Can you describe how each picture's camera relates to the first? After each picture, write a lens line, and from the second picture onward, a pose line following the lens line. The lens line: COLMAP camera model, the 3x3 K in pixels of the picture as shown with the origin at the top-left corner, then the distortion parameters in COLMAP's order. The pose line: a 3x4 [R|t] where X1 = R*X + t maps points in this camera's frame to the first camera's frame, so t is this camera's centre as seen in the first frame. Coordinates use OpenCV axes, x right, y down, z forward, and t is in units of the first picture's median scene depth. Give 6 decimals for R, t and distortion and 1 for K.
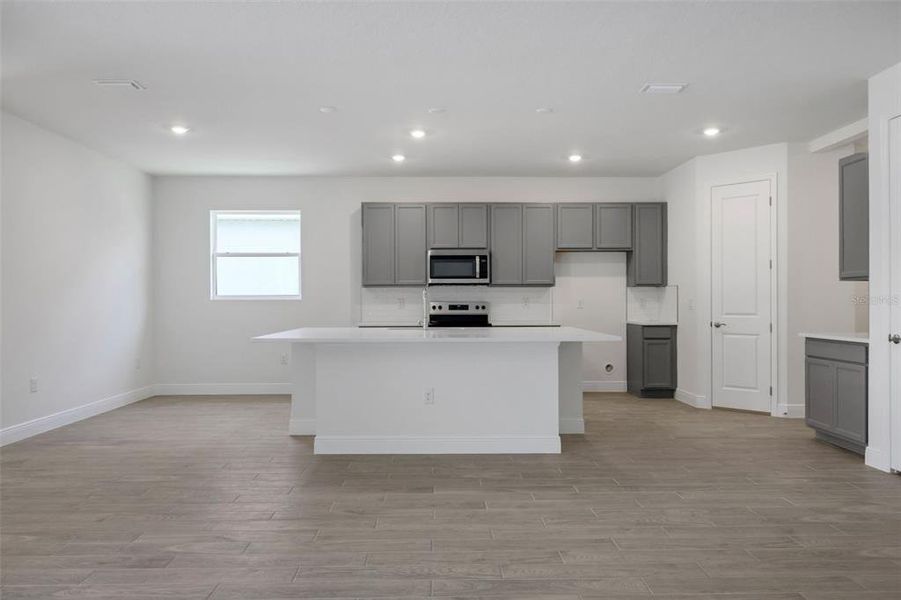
lens RADIAL K [[634.8, 0, 449.5], [0, 634.8, 301.7], [0, 0, 1]] dist [0.004025, 0.001627]
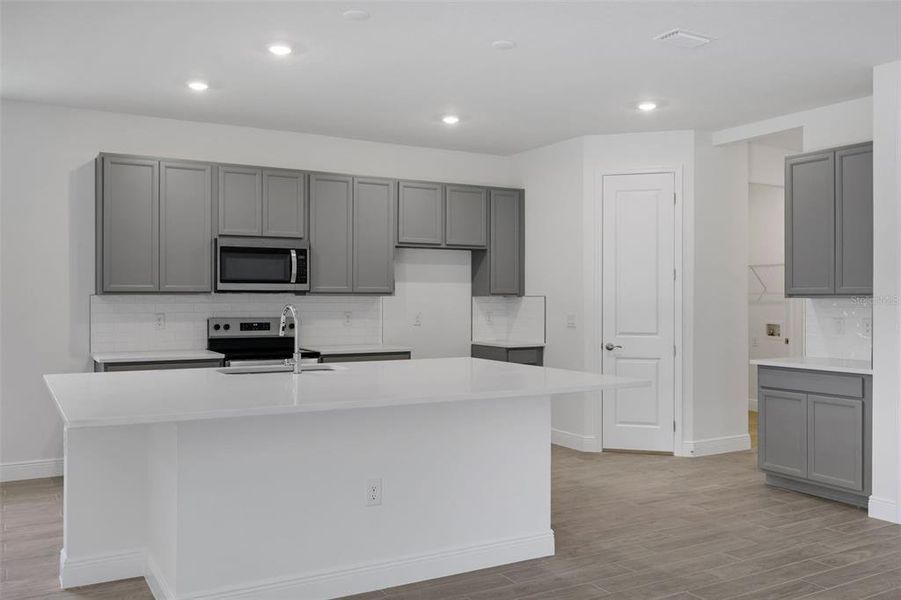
lens RADIAL K [[774.4, 0, 445.6], [0, 774.4, 297.3], [0, 0, 1]] dist [-0.014877, 0.026830]
pose [[0.876789, 0.005531, 0.480843, -0.202437], [-0.004103, 0.999983, -0.004022, -0.019230], [-0.480857, 0.001554, 0.876798, 0.211603]]
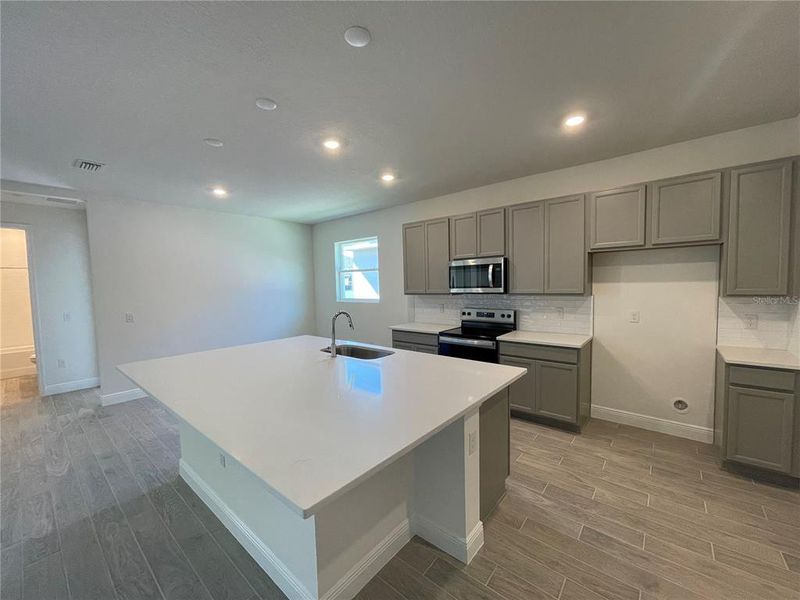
lens RADIAL K [[322.3, 0, 401.4], [0, 322.3, 303.2], [0, 0, 1]] dist [-0.001077, 0.000467]
pose [[0.751736, 0.027662, -0.658884, 0.261822], [0.020295, 0.997676, 0.065041, -0.047367], [0.659152, -0.062265, 0.749428, 0.534684]]
